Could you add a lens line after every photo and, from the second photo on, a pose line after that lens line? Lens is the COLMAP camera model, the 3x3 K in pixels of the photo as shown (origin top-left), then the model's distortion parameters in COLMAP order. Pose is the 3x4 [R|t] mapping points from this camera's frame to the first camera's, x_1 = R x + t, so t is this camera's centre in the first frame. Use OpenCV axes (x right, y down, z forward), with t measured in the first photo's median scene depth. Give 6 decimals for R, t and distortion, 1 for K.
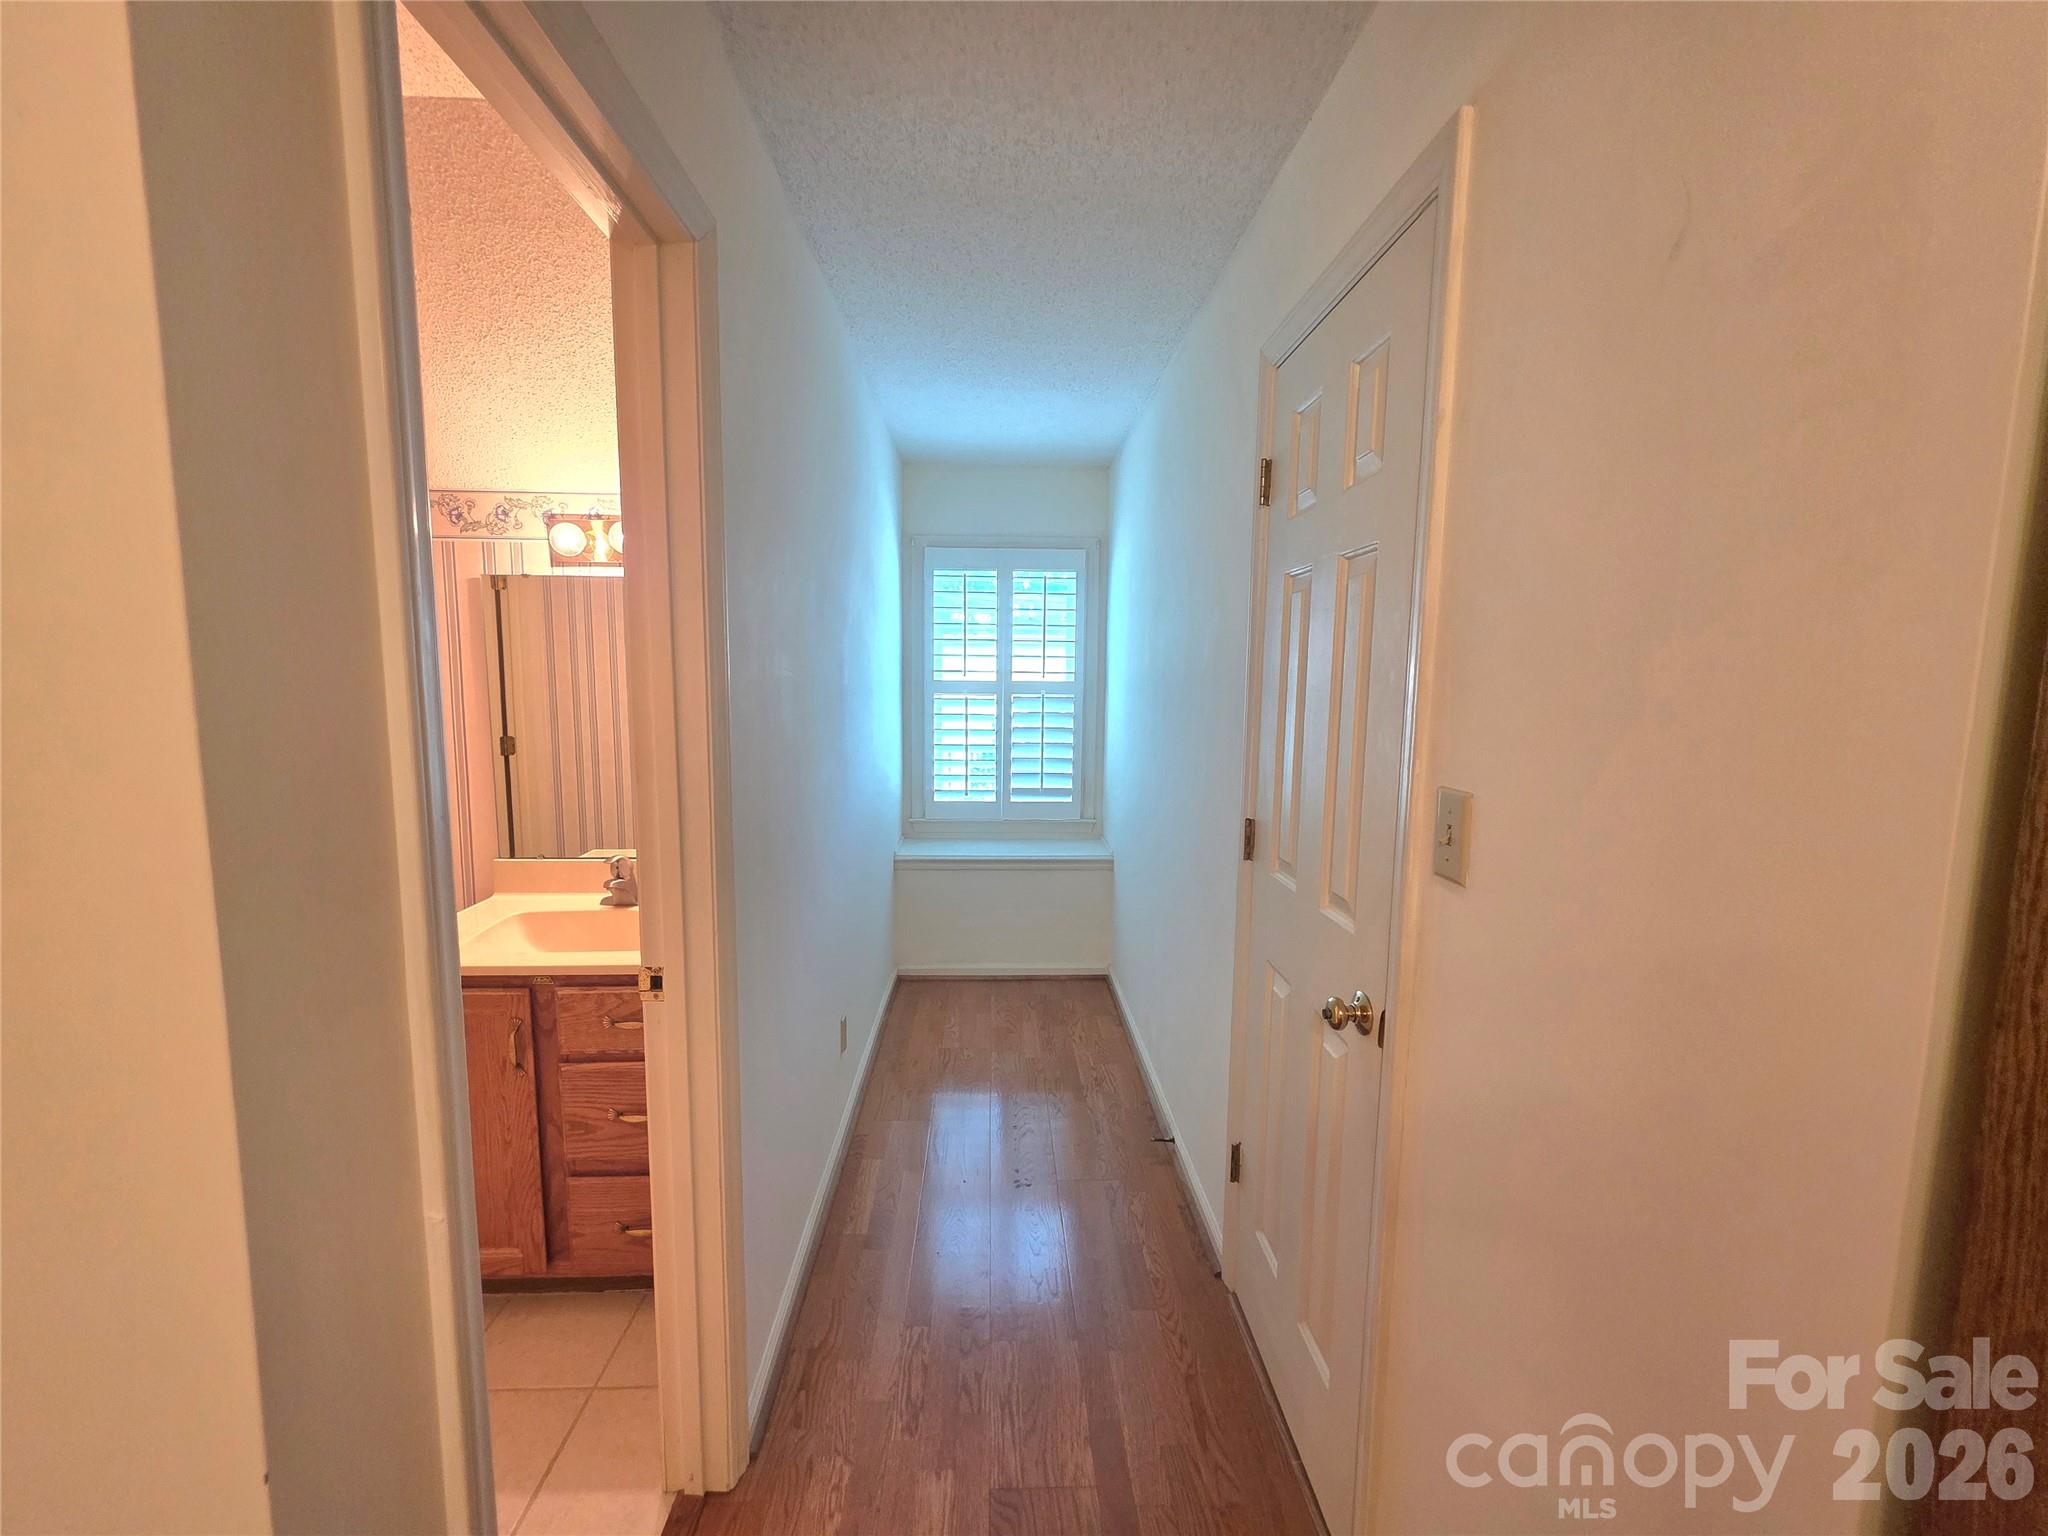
lens RADIAL K [[818.1, 0, 1015.7], [0, 818.1, 774.1], [0, 0, 1]] dist [-0.003276, 0.000939]
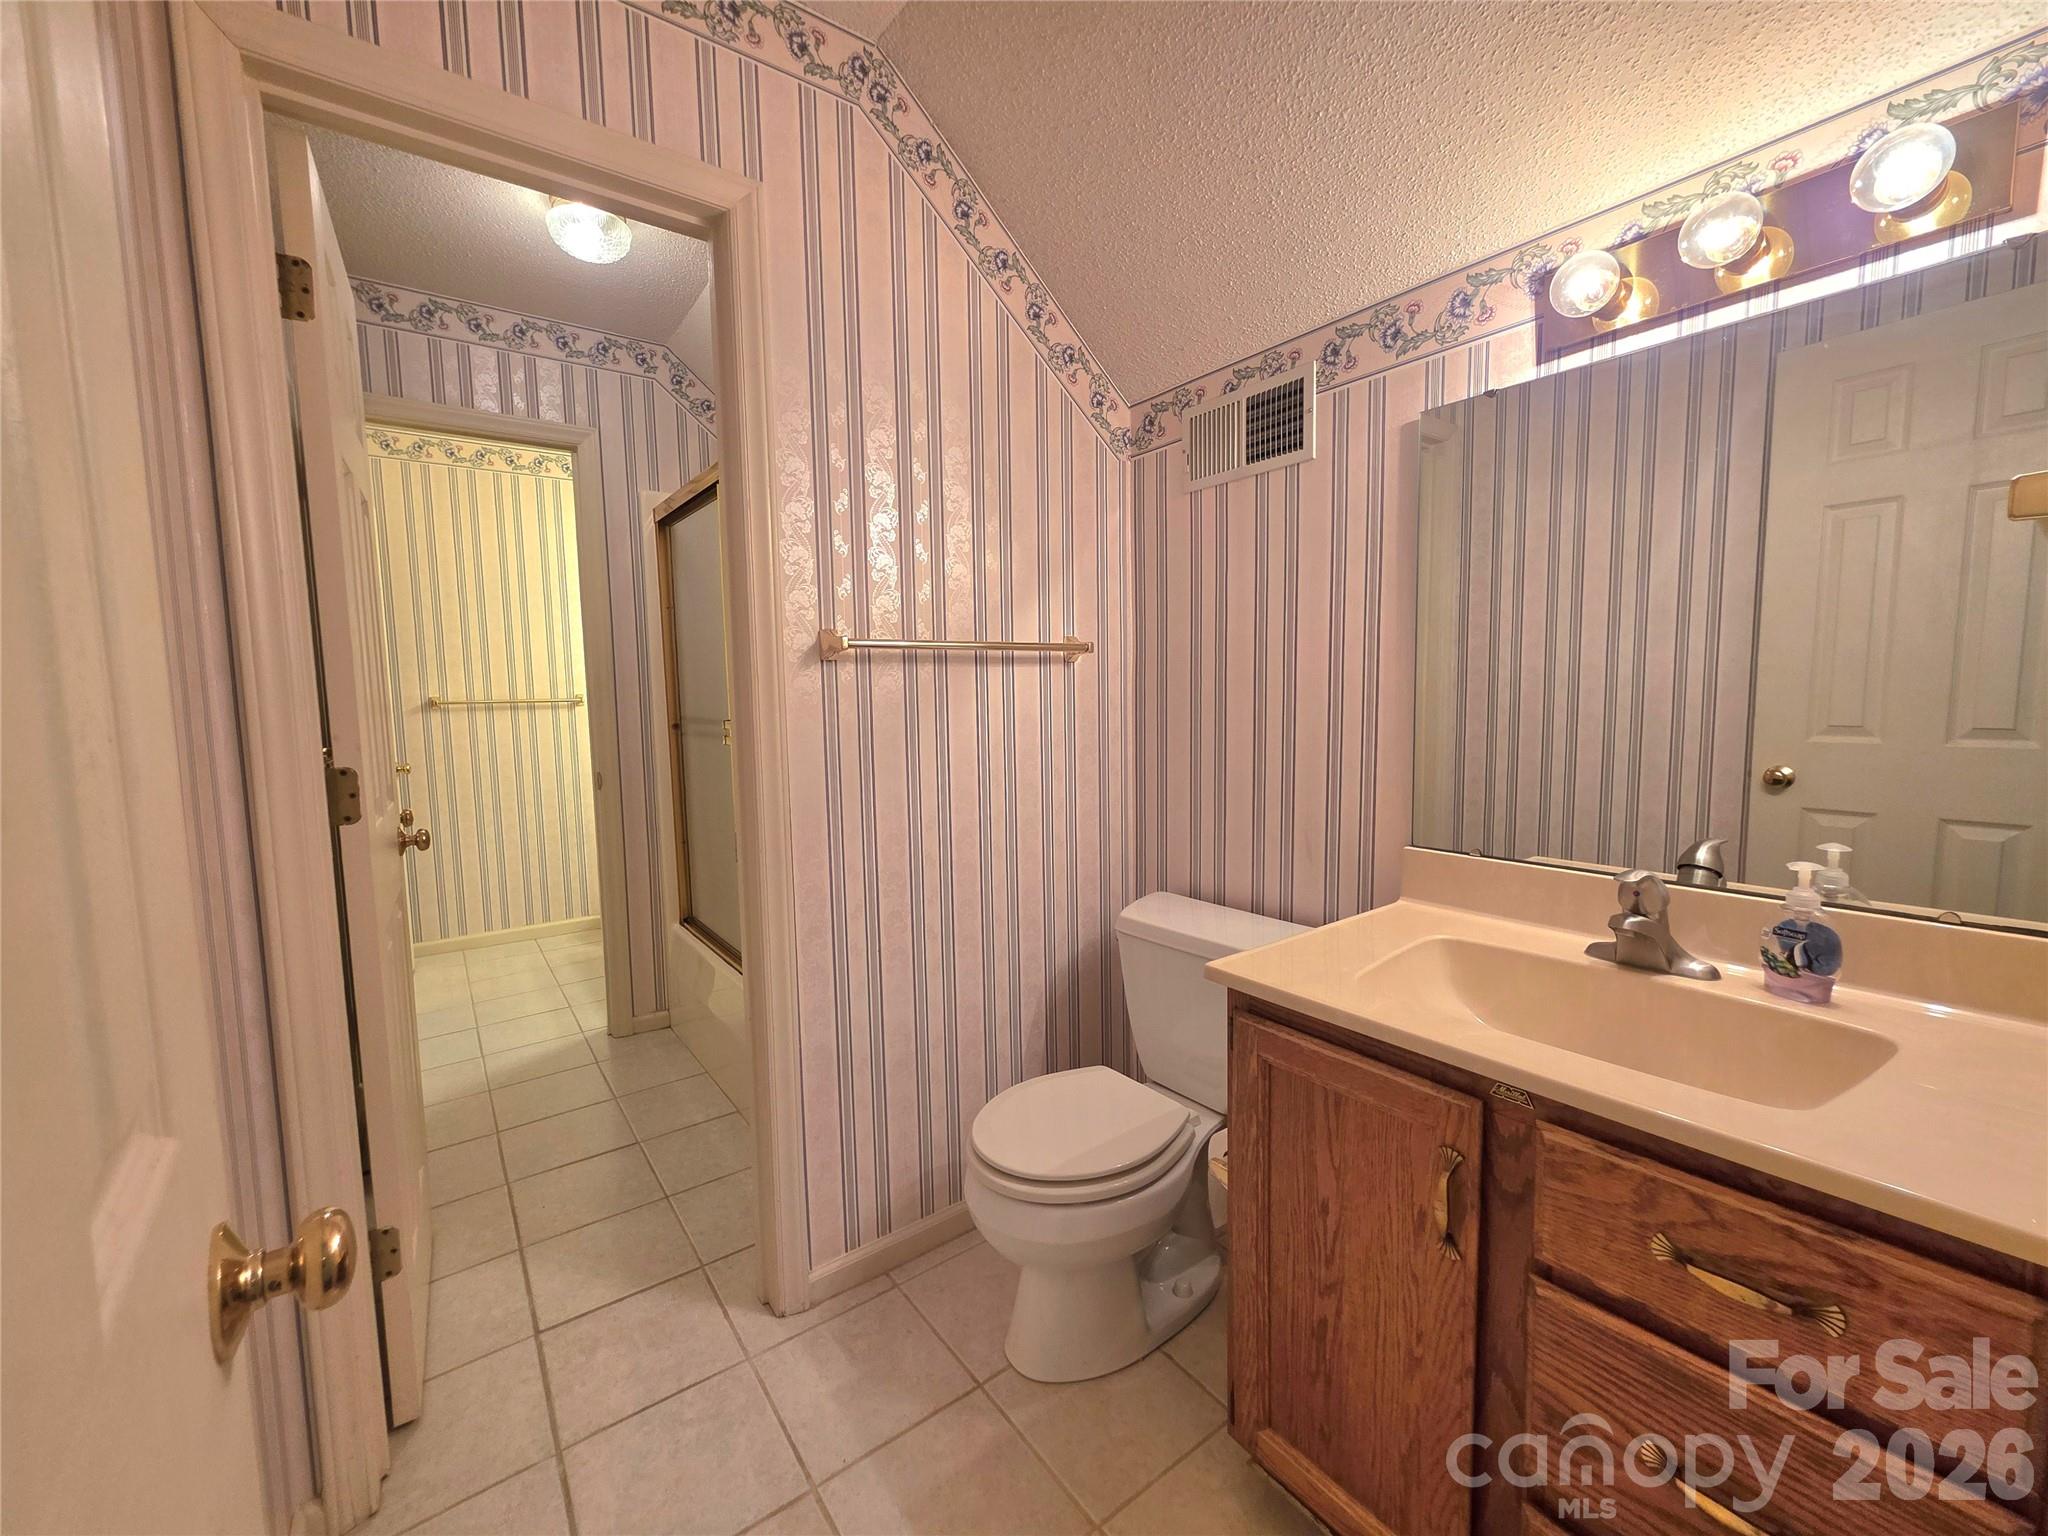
lens RADIAL K [[818.1, 0, 1020.9], [0, 818.1, 760.9], [0, 0, 1]] dist [-0.003276, 0.000939]
pose [[0.571807, 0.046403, -0.819075, -0.343453], [-0.070004, 0.997517, 0.007641, 0.064043], [0.817396, 0.052969, 0.573636, 0.447954]]
